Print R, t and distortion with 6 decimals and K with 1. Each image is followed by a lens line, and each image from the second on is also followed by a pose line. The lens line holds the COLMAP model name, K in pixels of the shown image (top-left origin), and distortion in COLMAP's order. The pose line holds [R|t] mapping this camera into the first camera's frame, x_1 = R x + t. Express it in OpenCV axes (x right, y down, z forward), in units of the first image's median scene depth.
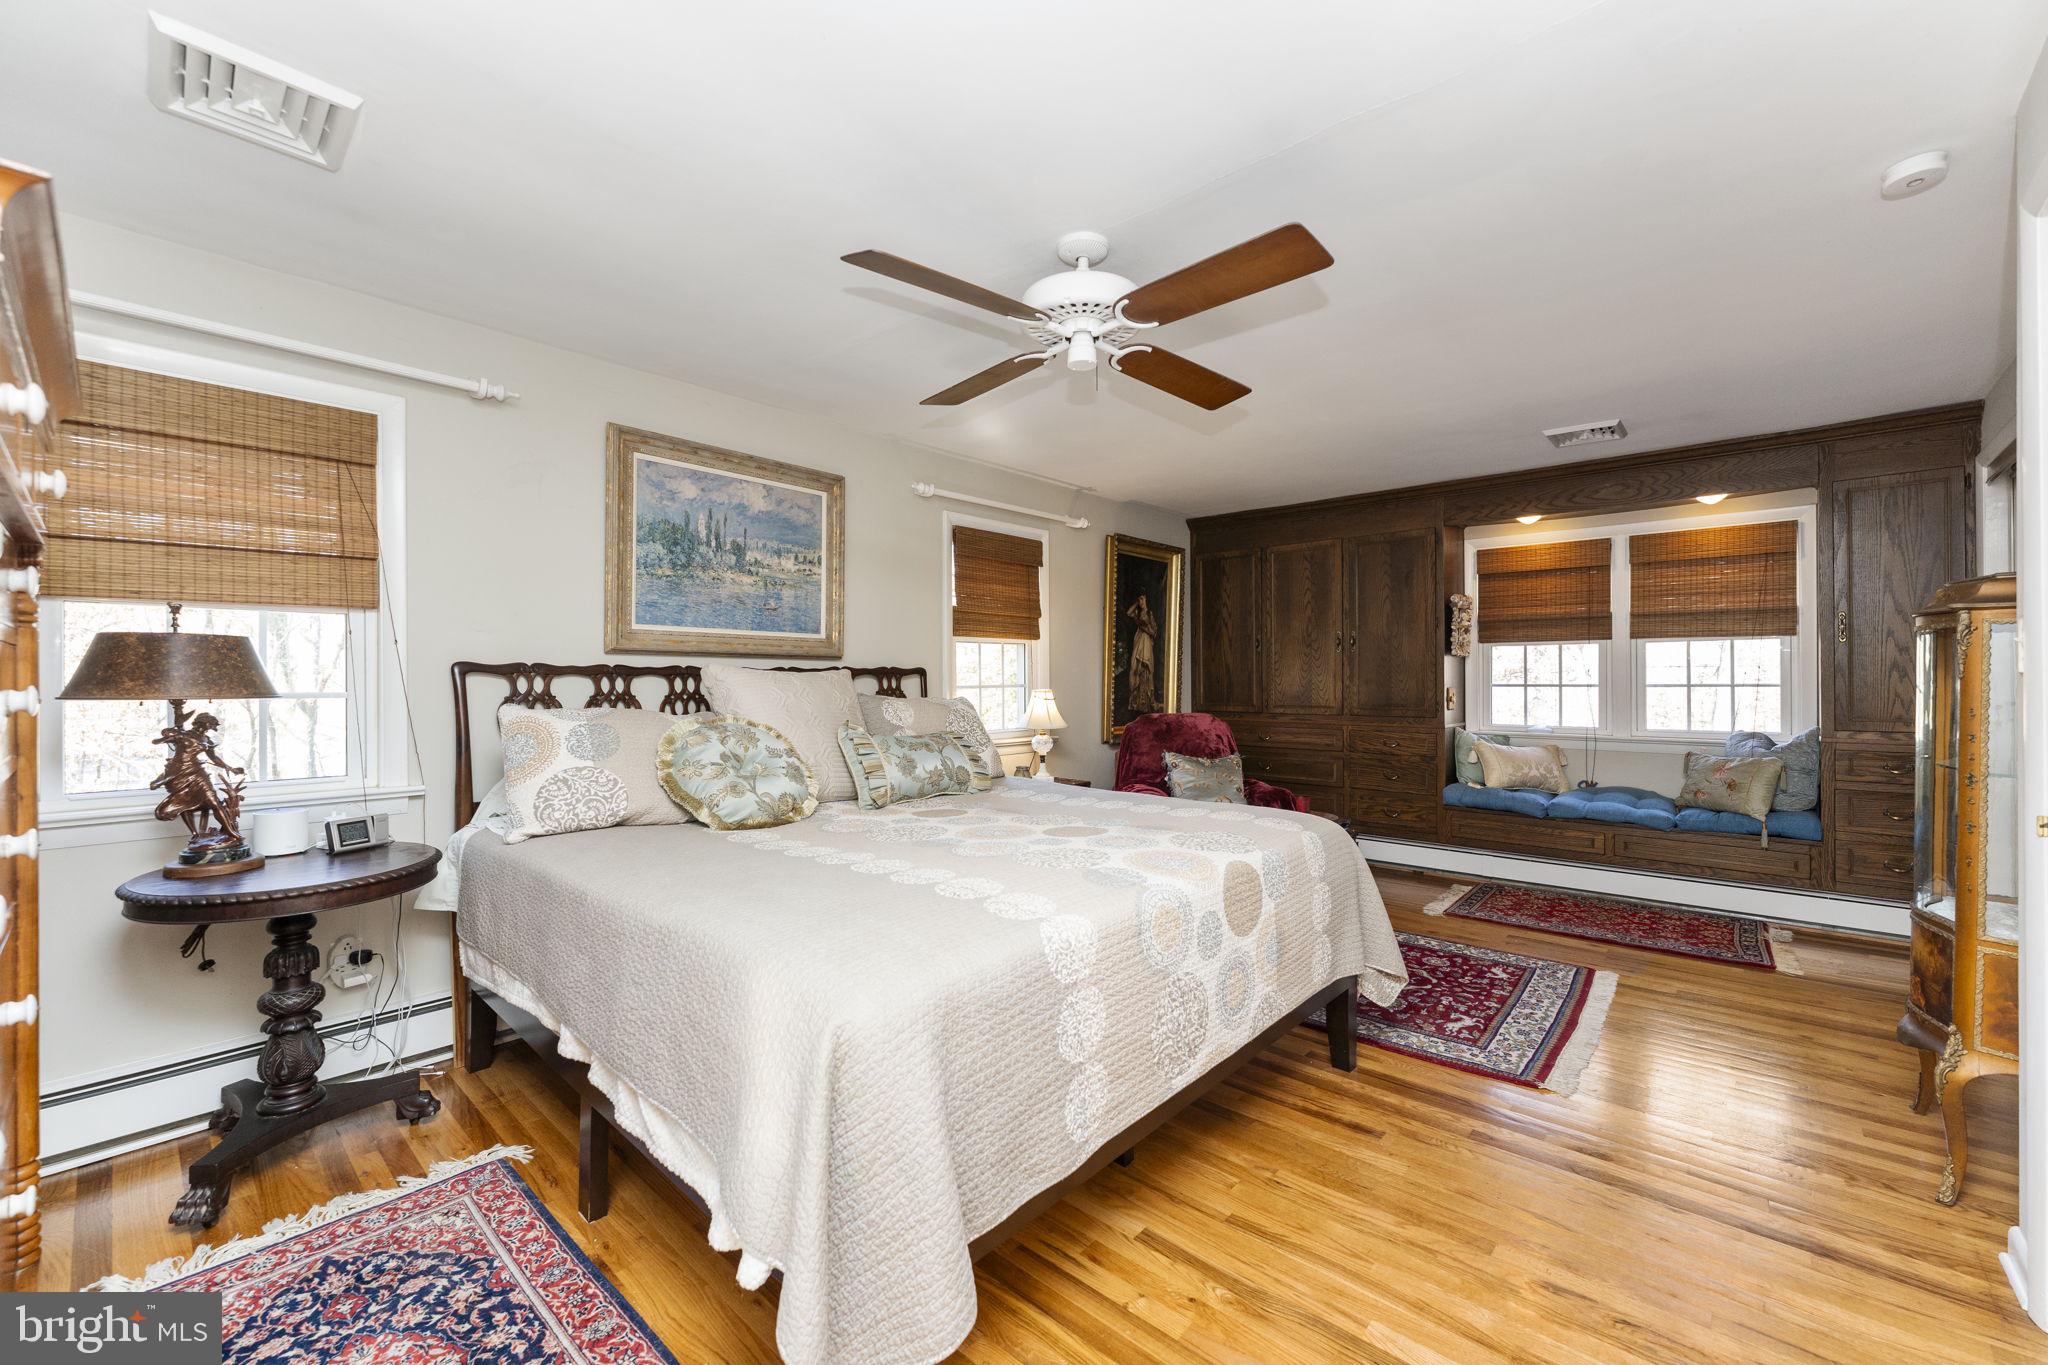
lens RADIAL K [[814.9, 0, 1022.8], [0, 814.9, 679.6], [0, 0, 1]] dist [0.004774, 0.000313]
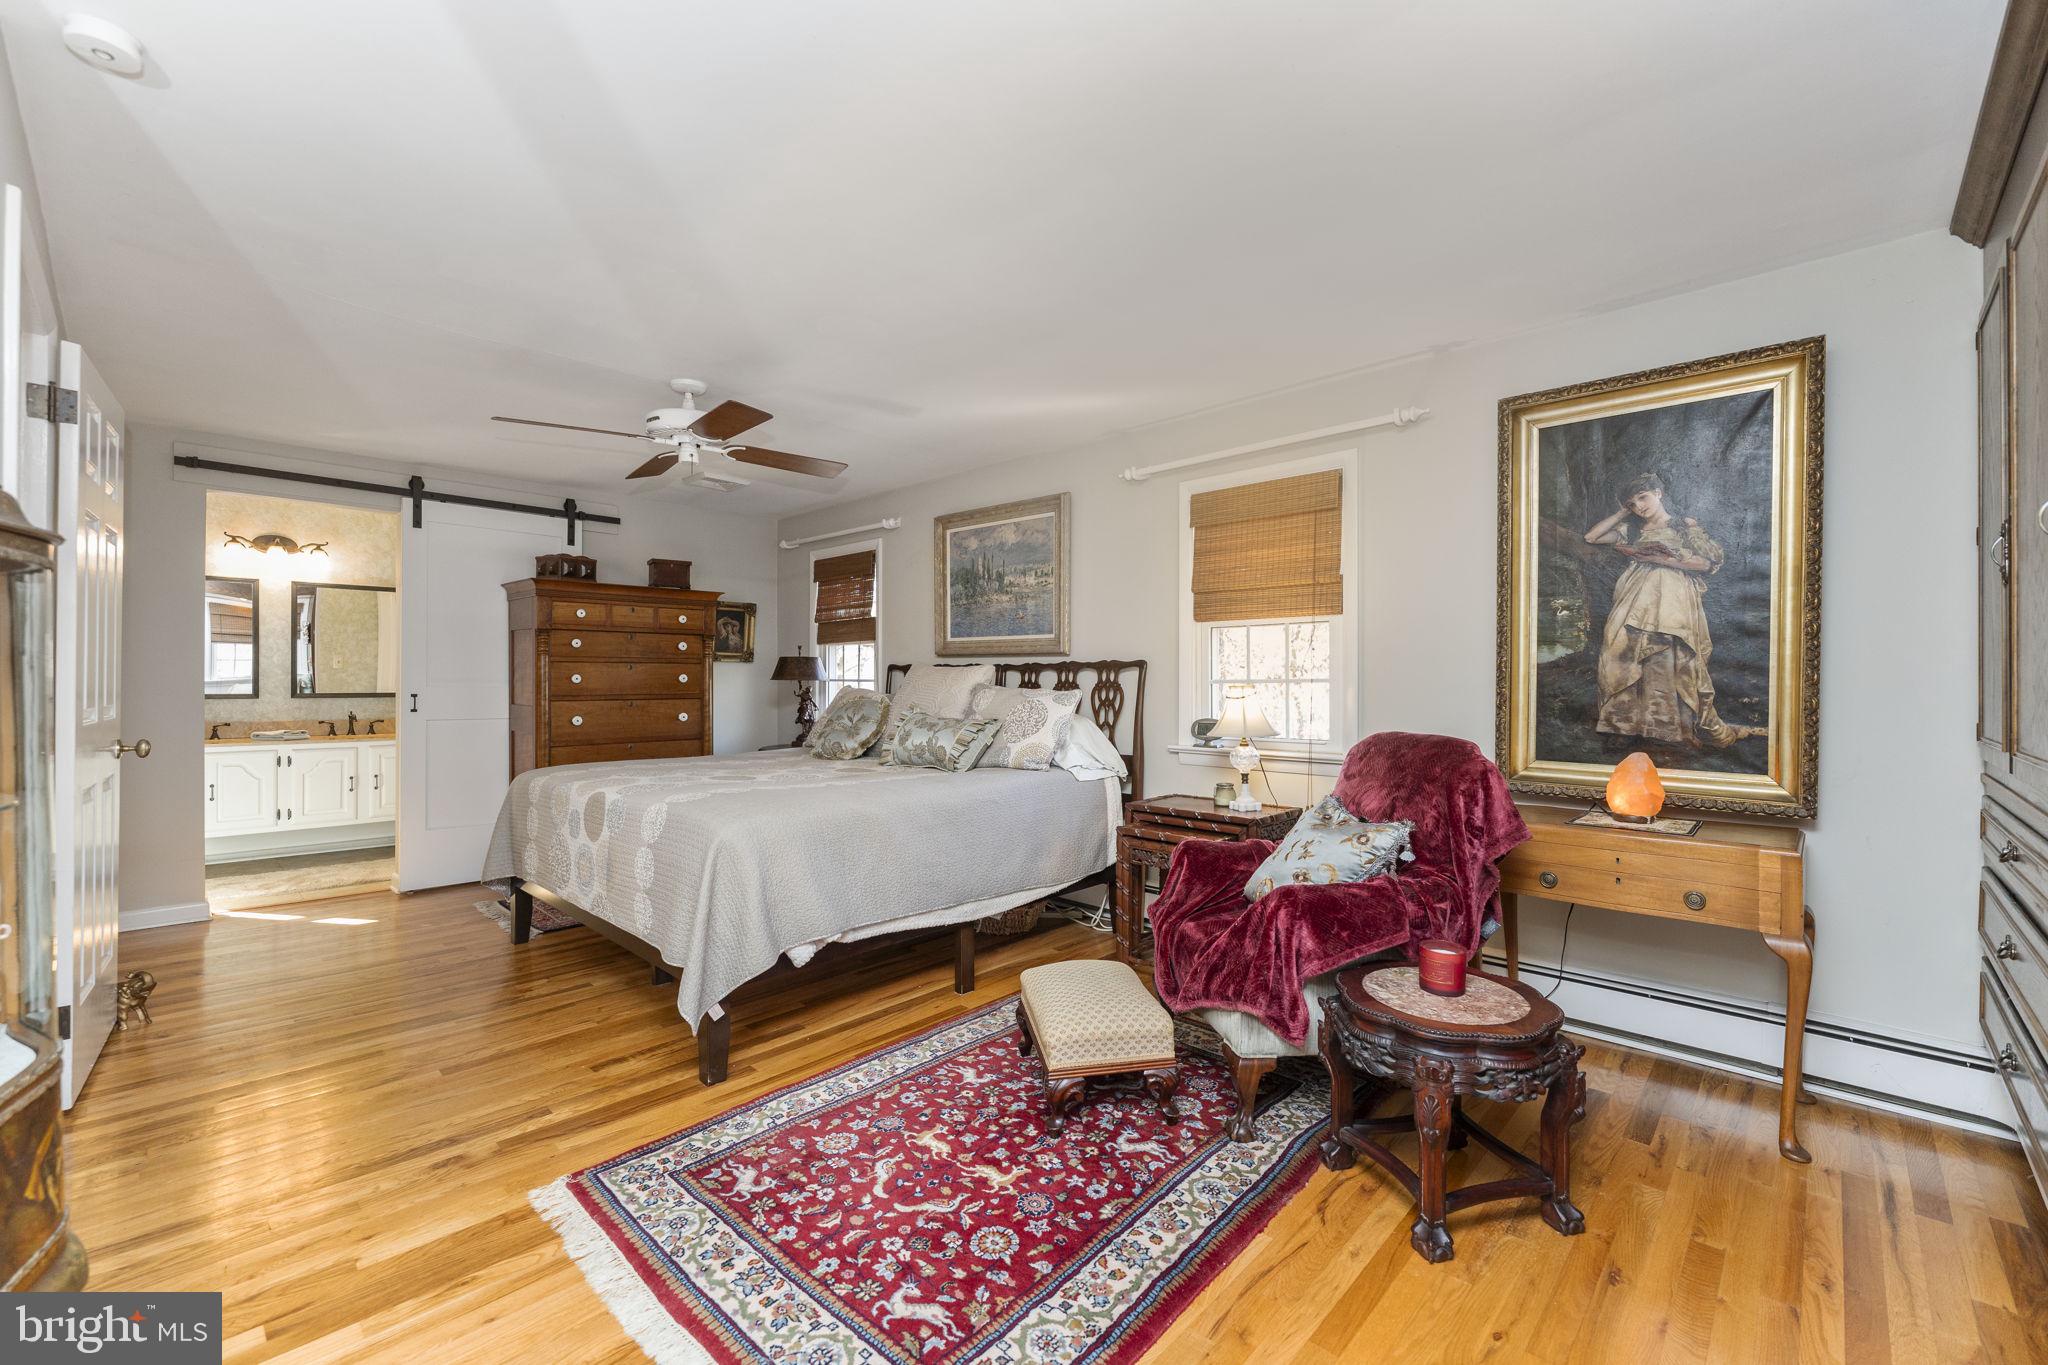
lens RADIAL K [[847.3, 0, 1023.2], [0, 847.3, 680.1], [0, 0, 1]] dist [-0.002997, -0.000115]
pose [[-0.028347, 0.000804, -0.999598, 1.024508], [-0.003362, 0.999994, 0.000899, 0.010246], [0.999593, 0.003386, -0.028344, 1.045824]]
